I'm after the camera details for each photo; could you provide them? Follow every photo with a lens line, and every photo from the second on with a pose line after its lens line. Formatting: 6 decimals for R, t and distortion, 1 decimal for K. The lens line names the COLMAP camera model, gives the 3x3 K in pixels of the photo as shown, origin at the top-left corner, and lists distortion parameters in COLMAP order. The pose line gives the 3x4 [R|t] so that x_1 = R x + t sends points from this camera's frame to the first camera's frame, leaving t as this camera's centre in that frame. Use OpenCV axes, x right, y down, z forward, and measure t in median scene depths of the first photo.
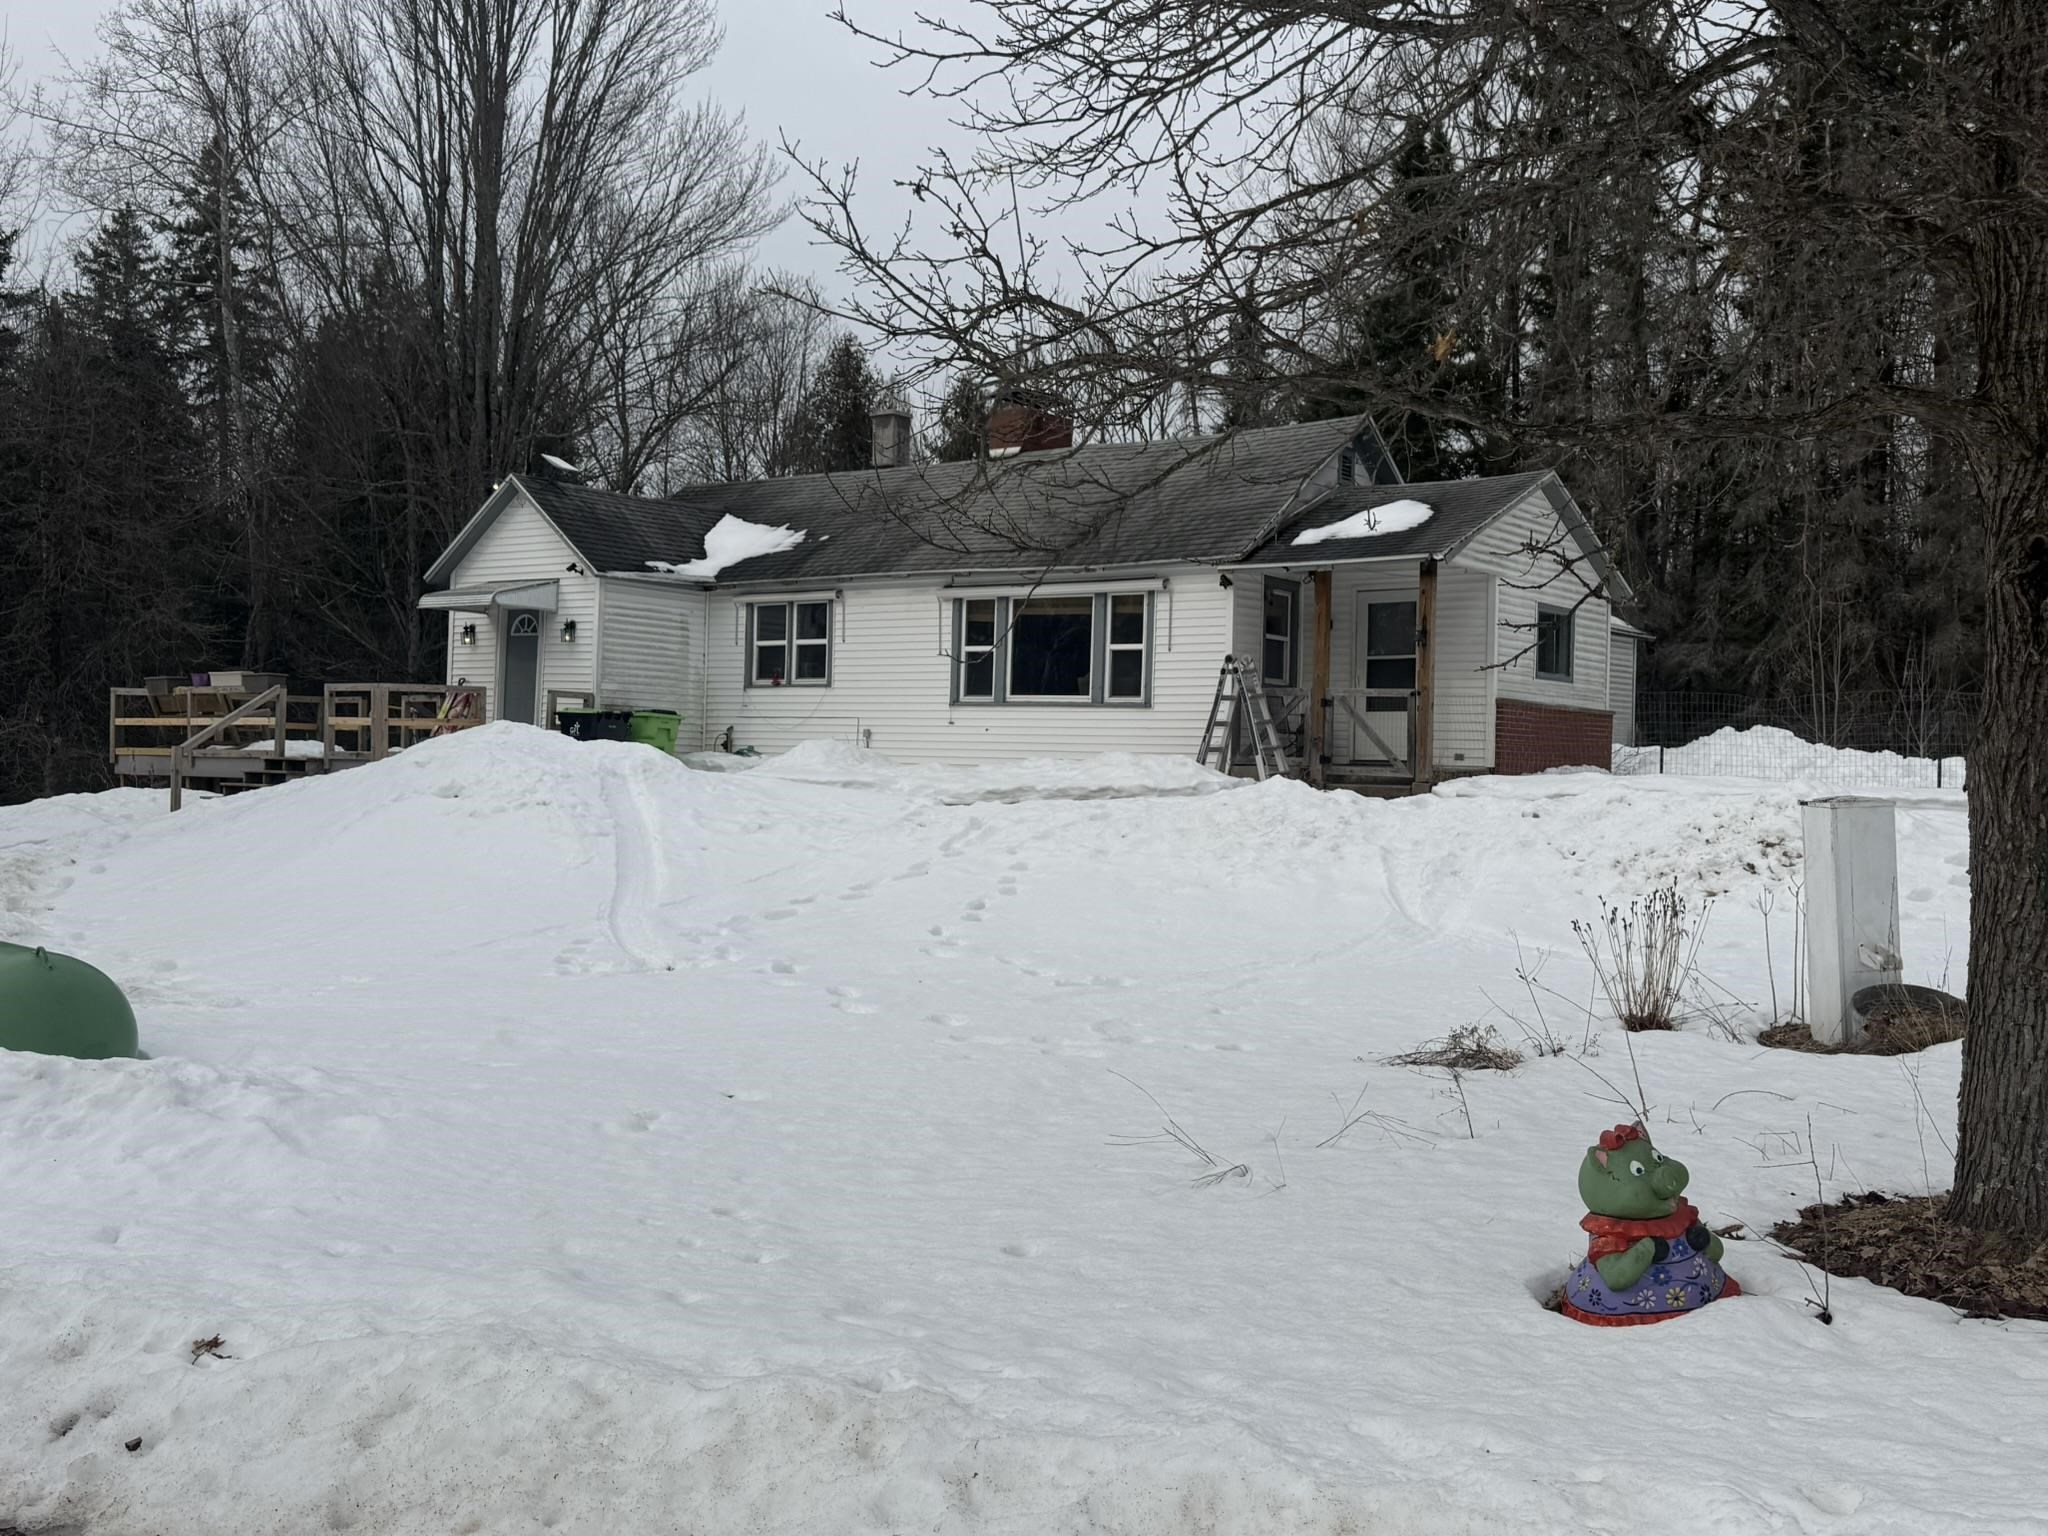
lens RADIAL K [[1853.0, 0, 1024.0], [0, 1853.0, 768.0], [0, 0, 1]] dist [0.154411, -0.299523]
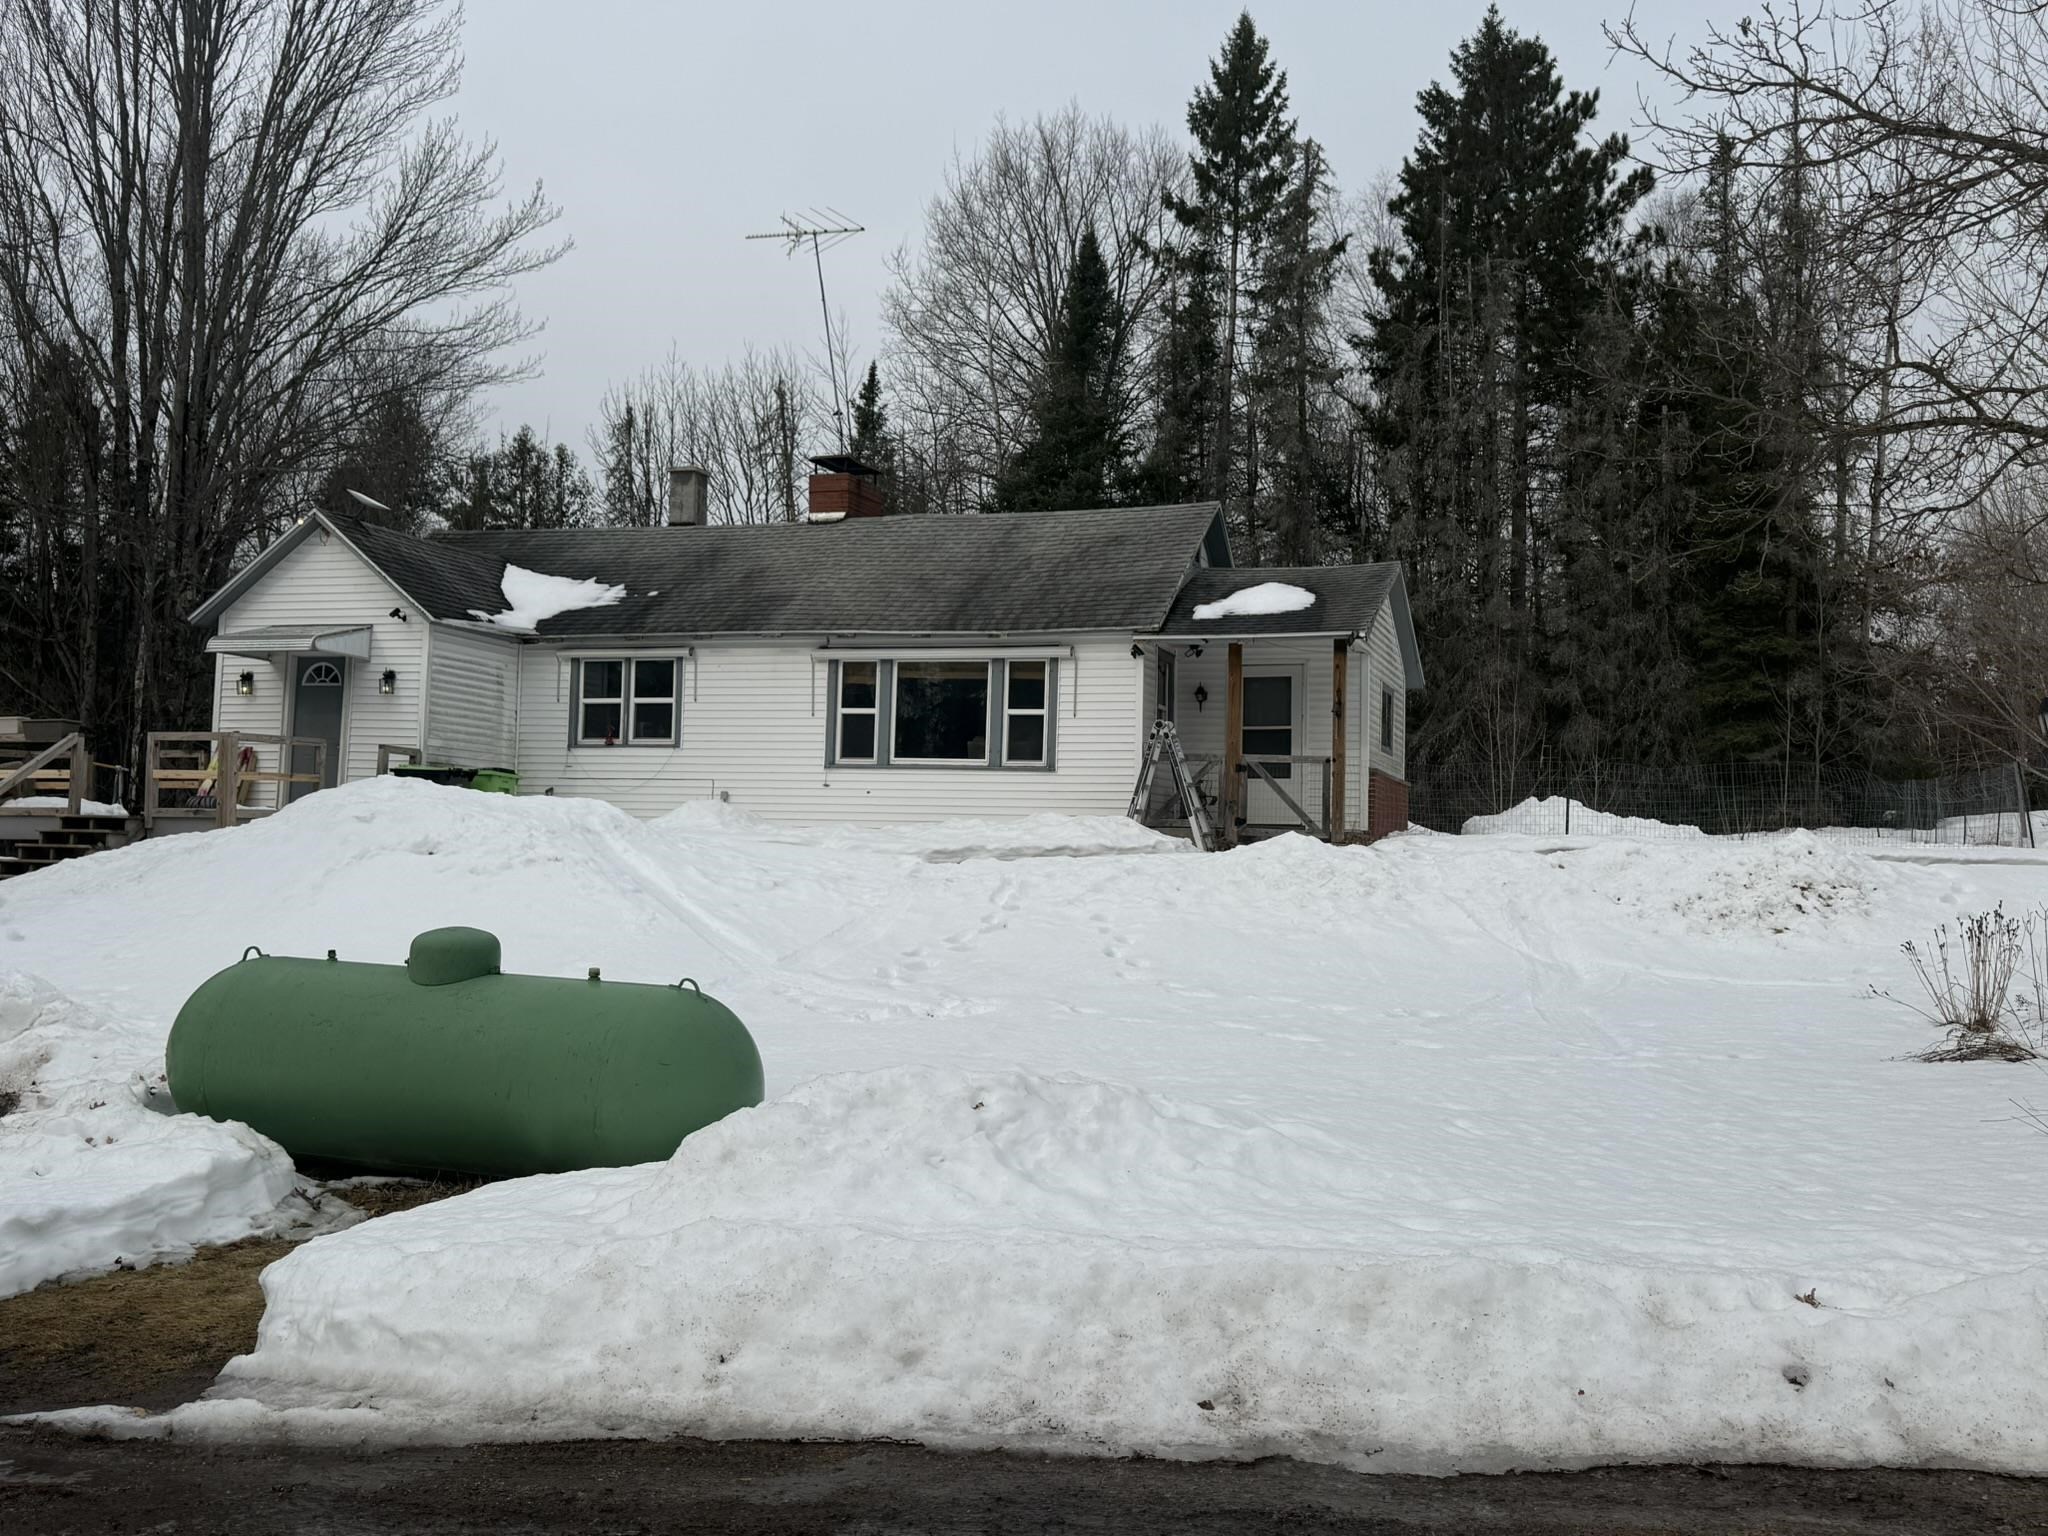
lens RADIAL K [[1853.0, 0, 1024.0], [0, 1853.0, 768.0], [0, 0, 1]] dist [0.154411, -0.299523]
pose [[0.946513, 0.015083, 0.322312, -0.259080], [0.000059, 0.998899, -0.046921, 0.012773], [-0.322664, 0.044430, 0.945470, 0.034320]]
